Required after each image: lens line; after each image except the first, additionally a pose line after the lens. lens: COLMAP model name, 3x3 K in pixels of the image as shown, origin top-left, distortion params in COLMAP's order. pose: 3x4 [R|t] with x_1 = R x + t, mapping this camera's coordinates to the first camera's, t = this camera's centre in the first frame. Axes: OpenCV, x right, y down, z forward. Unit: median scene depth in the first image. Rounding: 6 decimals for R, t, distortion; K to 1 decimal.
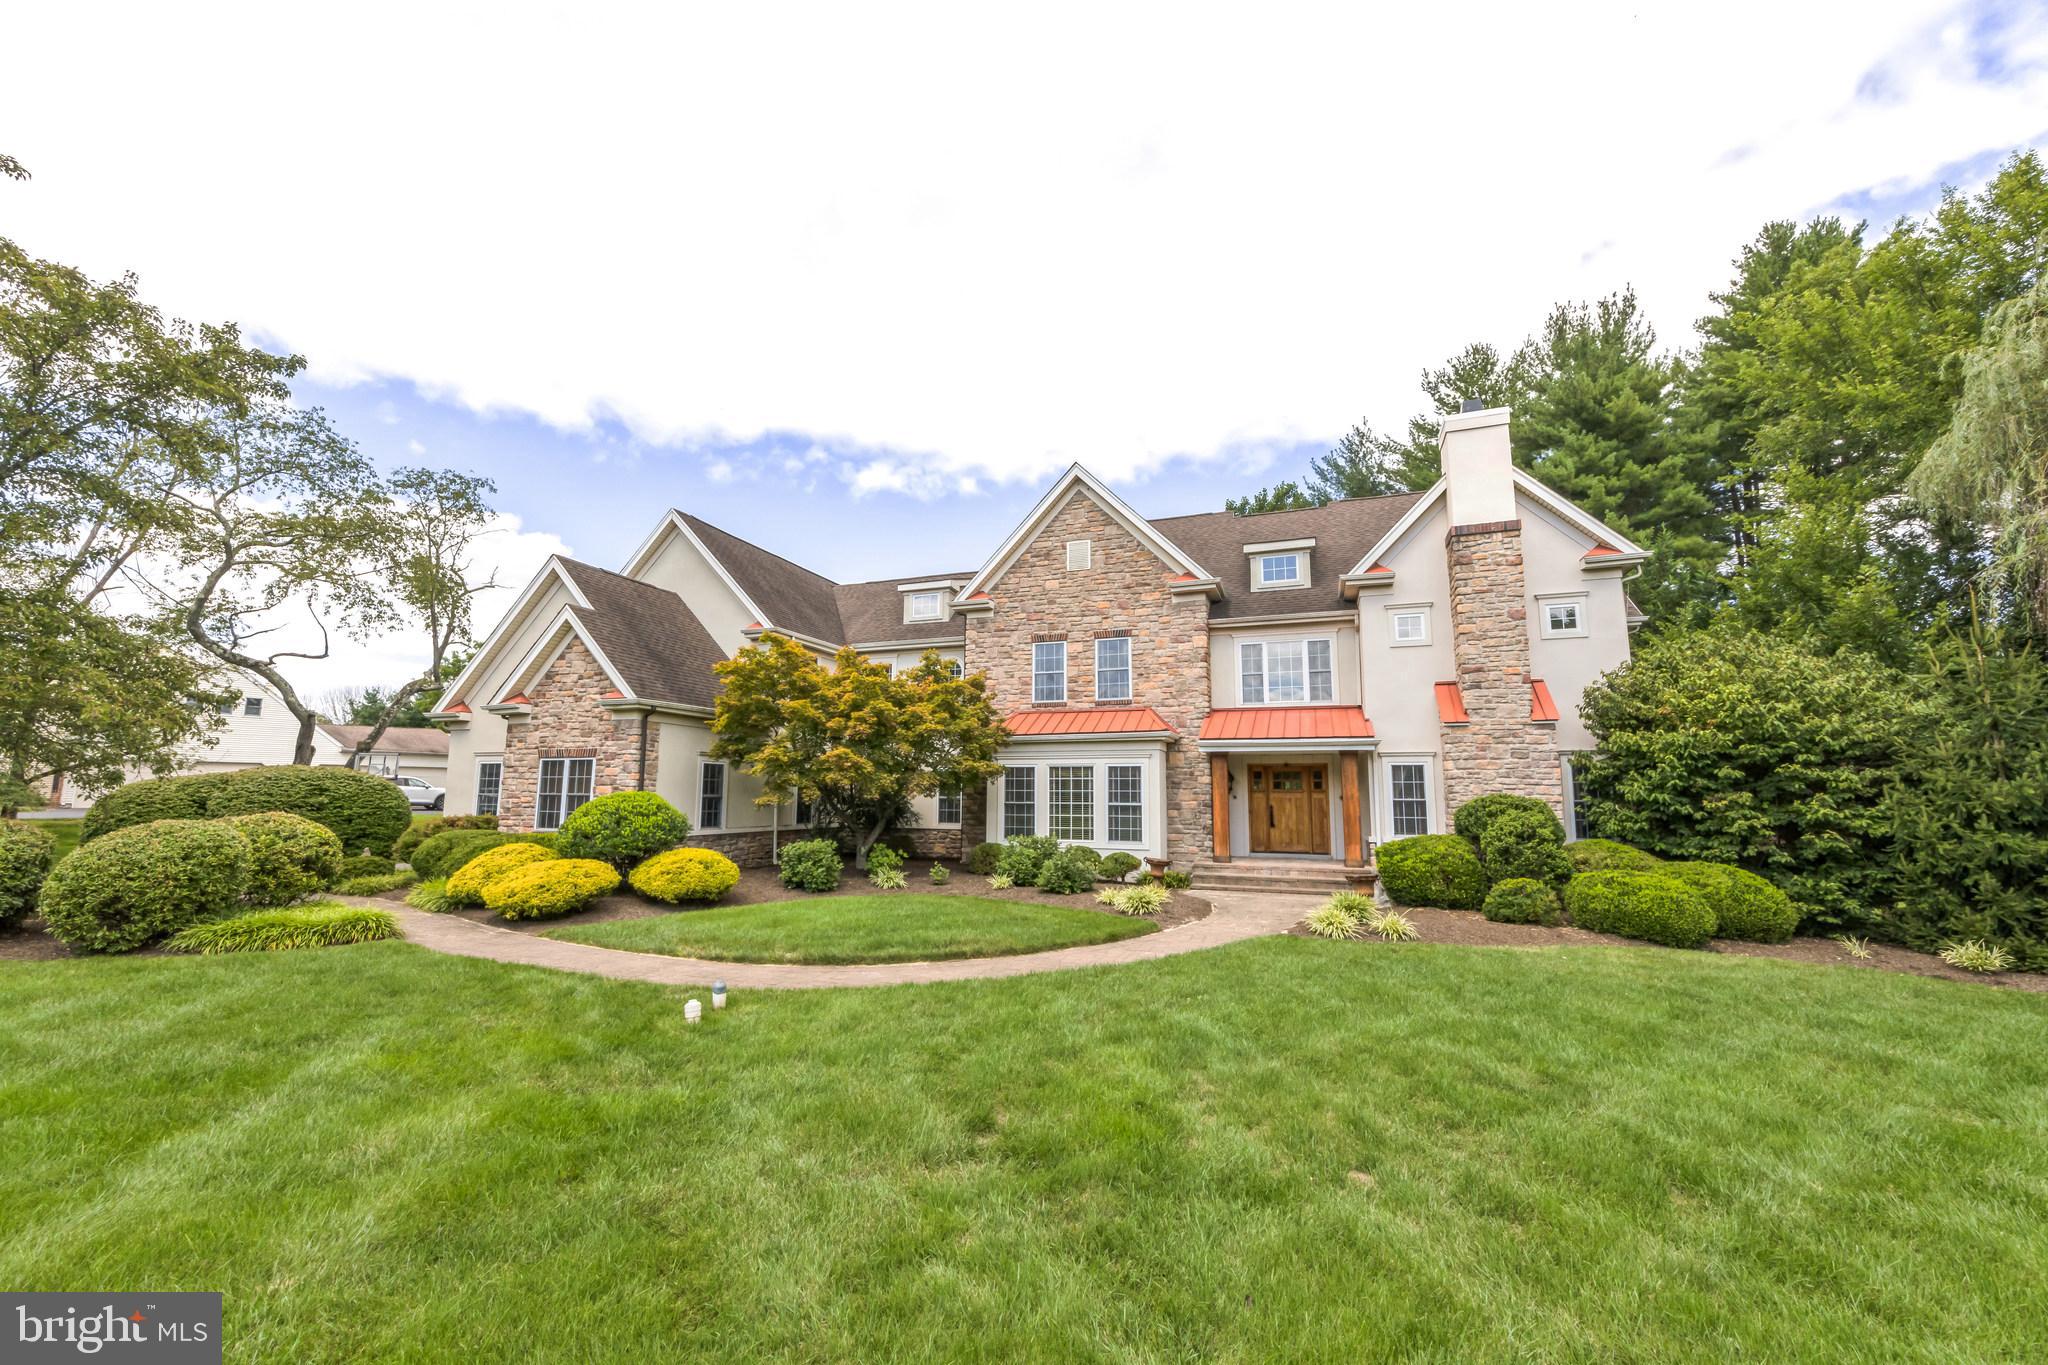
lens RADIAL K [[822.9, 0, 1024.4], [0, 822.9, 647.6], [0, 0, 1]] dist [0.002623, 0.000024]
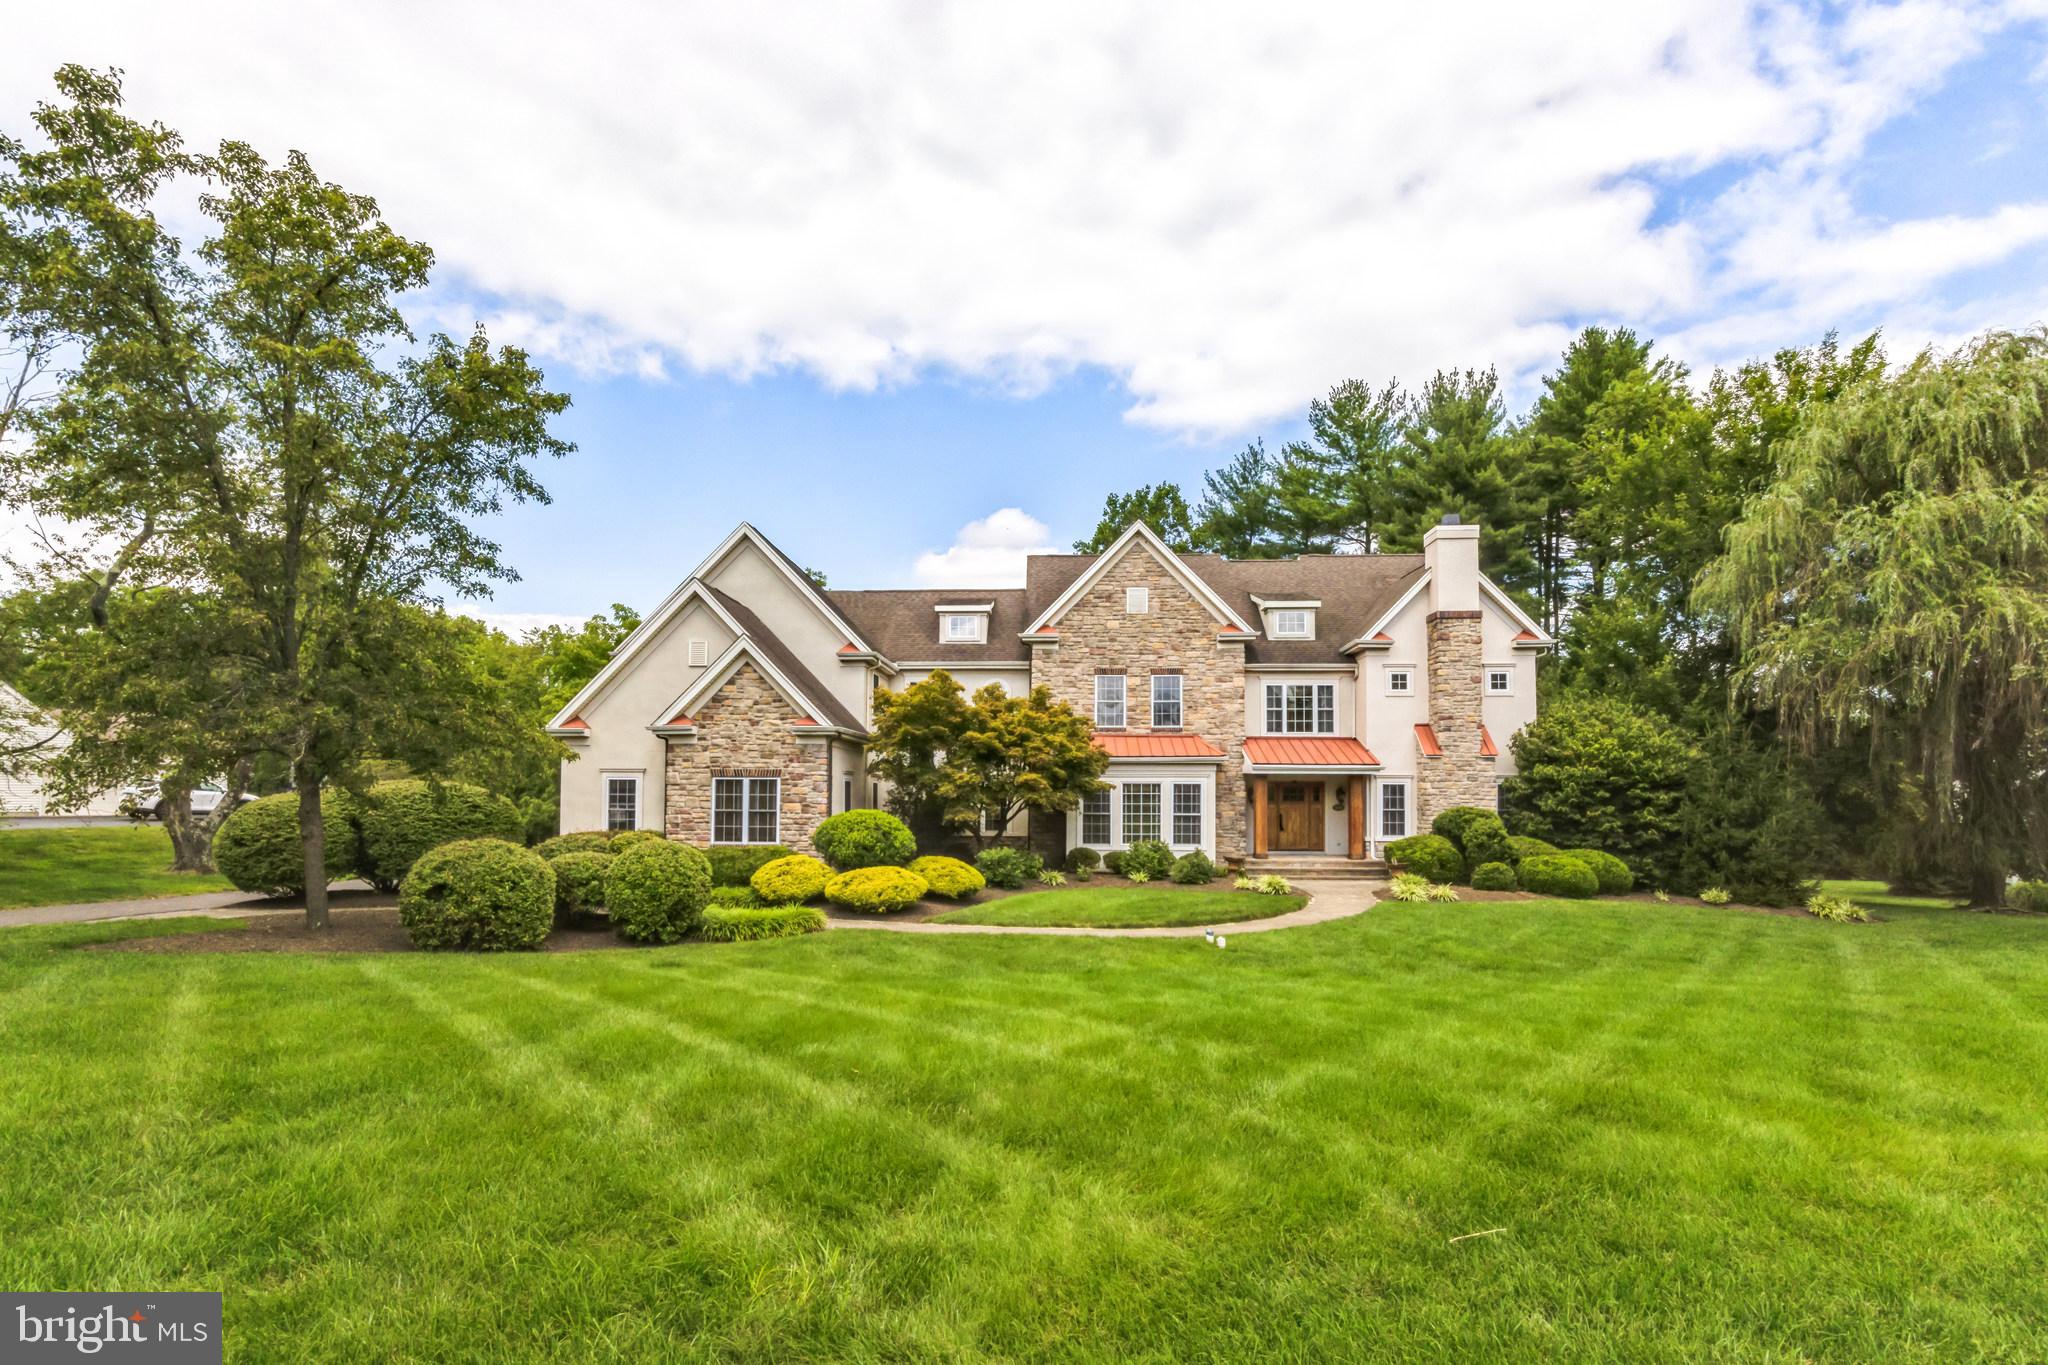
lens RADIAL K [[1059.3, 0, 1024.0], [0, 1059.3, 682.5], [0, 0, 1]] dist [-0.001215, 0.000064]
pose [[0.944629, 0.031652, 0.326610, -0.675330], [-0.056260, 0.996221, 0.066173, -0.104100], [-0.323281, -0.080884, 0.942840, -0.425320]]
